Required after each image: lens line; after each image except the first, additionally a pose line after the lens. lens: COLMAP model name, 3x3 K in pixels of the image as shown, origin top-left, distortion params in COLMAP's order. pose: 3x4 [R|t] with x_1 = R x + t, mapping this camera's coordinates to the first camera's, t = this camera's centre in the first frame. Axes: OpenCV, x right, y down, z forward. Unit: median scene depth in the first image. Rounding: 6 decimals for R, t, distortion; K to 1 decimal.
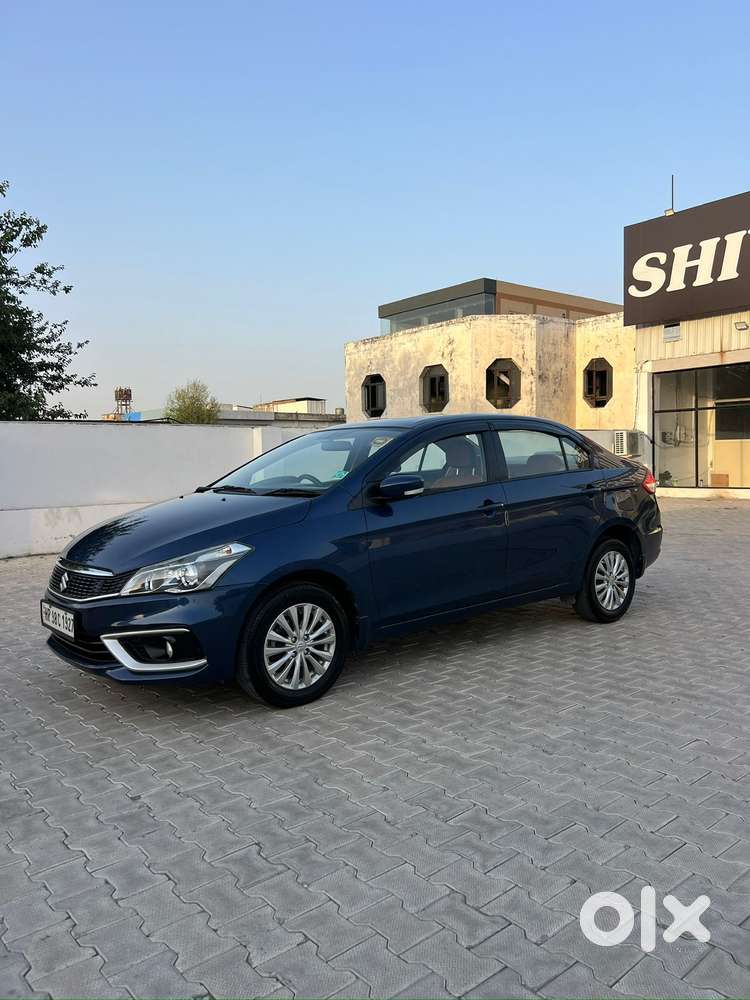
lens RADIAL K [[751.9, 0, 372.1], [0, 751.9, 500.7], [0, 0, 1]] dist [0.071286, -0.113499]
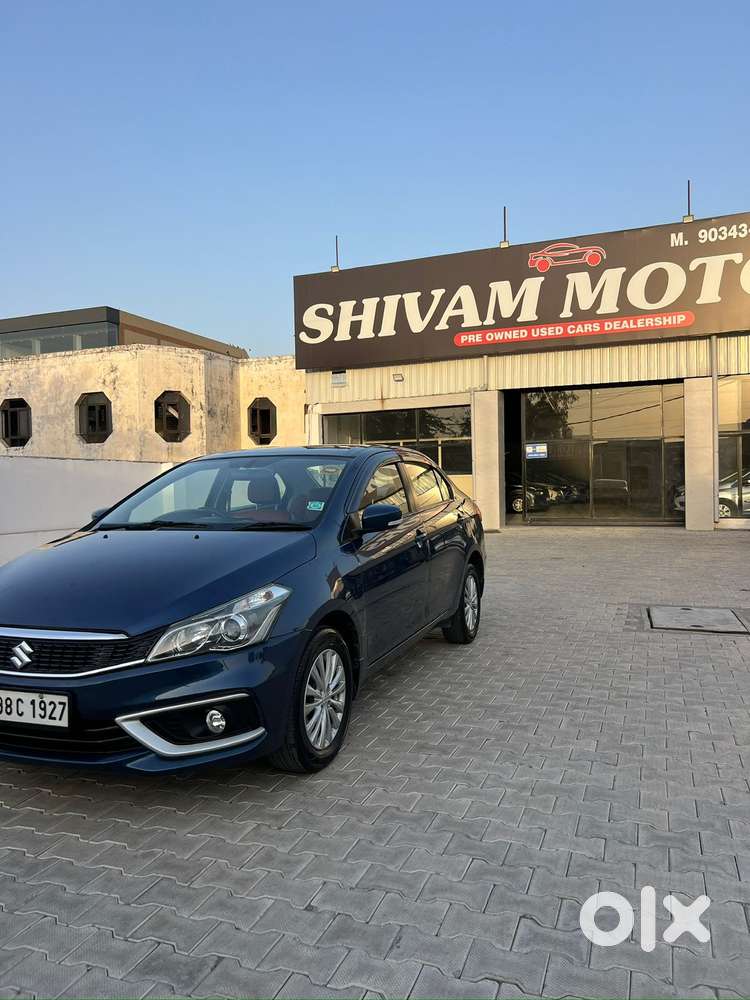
lens RADIAL K [[751.9, 0, 372.1], [0, 751.9, 500.7], [0, 0, 1]] dist [0.071286, -0.113499]
pose [[0.871971, -0.007069, 0.489507, -0.098361], [0.030347, 0.998753, -0.039635, -0.000534], [-0.488617, 0.049416, 0.871098, 0.038253]]
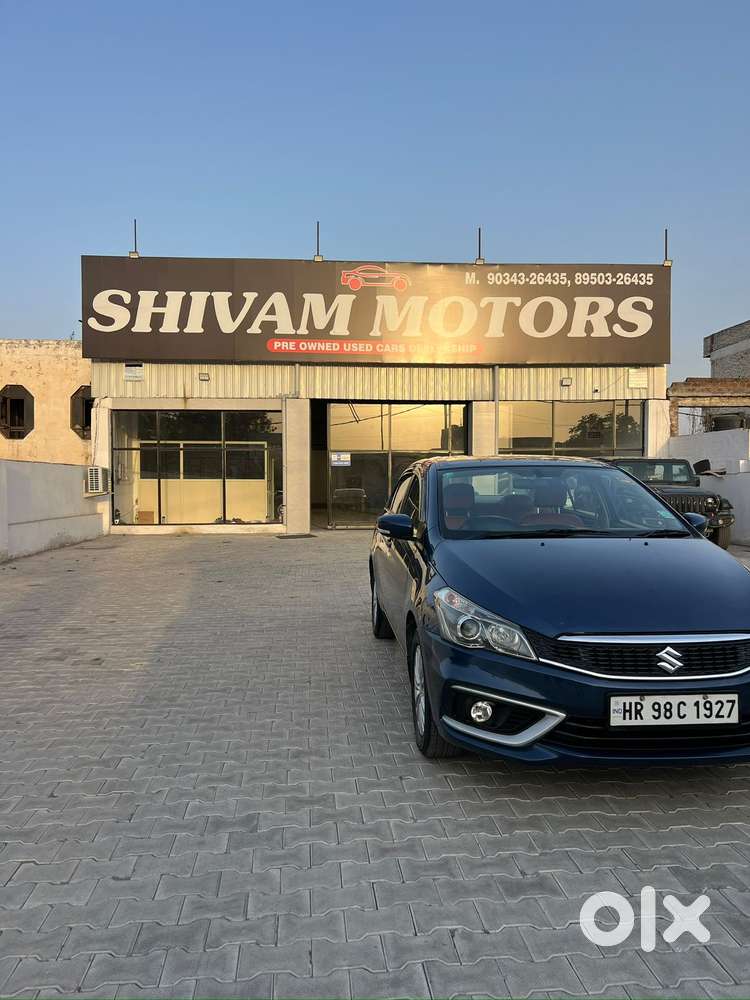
lens RADIAL K [[751.9, 0, 372.1], [0, 751.9, 500.7], [0, 0, 1]] dist [0.071286, -0.113499]
pose [[0.576337, 0.005558, 0.817193, -0.251075], [0.034199, 0.998937, -0.030913, -0.007942], [-0.816496, 0.045763, 0.575534, 0.167387]]
